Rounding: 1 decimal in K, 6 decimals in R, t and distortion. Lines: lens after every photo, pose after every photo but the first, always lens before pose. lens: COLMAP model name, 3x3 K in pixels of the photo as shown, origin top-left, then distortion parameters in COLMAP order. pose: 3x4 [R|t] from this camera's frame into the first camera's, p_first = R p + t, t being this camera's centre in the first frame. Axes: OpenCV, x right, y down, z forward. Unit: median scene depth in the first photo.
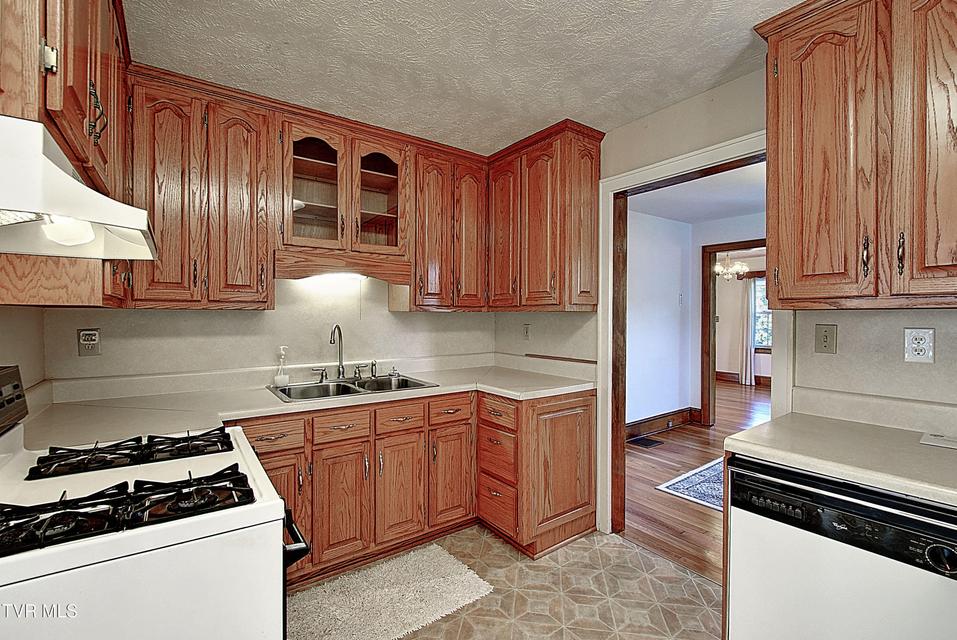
lens RADIAL K [[424.3, 0, 477.3], [0, 424.3, 317.8], [0, 0, 1]] dist [0.003545, -0.008145]
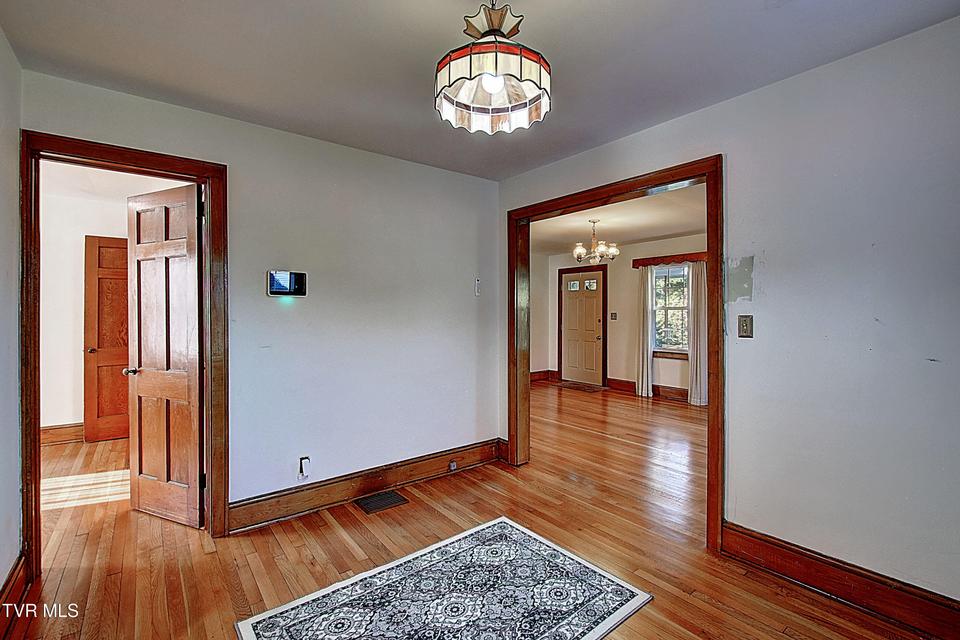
lens RADIAL K [[425.6, 0, 478.8], [0, 425.6, 317.8], [0, 0, 1]] dist [0.003545, -0.008145]
pose [[0.999268, 0.000247, 0.038247, 0.914362], [-0.000235, 1.000000, -0.000326, 0.017559], [-0.038247, 0.000316, 0.999268, 0.587277]]
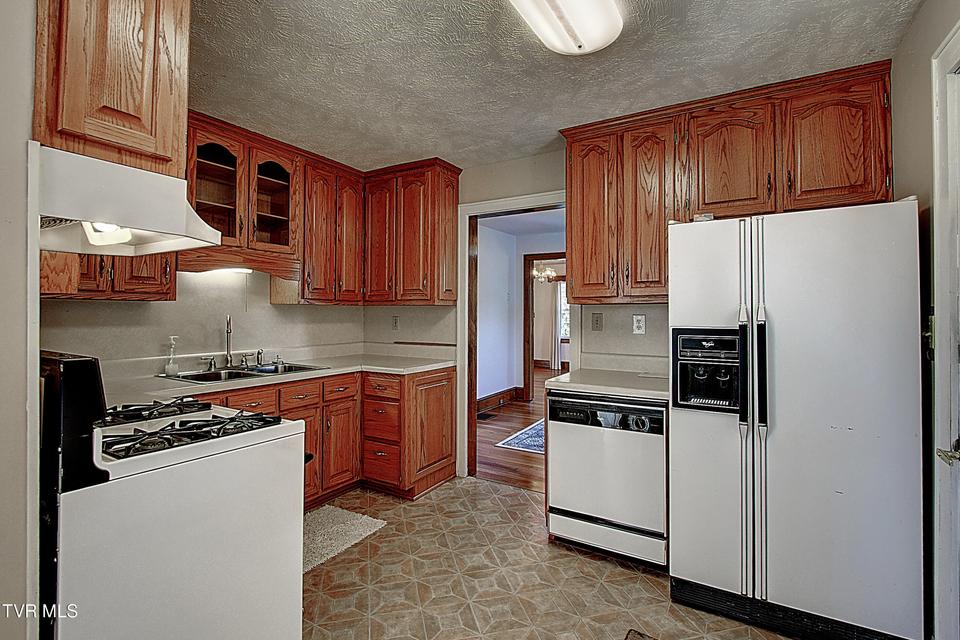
lens RADIAL K [[448.2, 0, 484.4], [0, 448.2, 300.8], [0, 0, 1]] dist [0.000669, -0.010191]
pose [[0.916755, 0.012425, 0.399256, -0.191984], [0.000931, 0.999447, -0.033242, 0.016929], [-0.399448, 0.030847, 0.916237, -0.294248]]
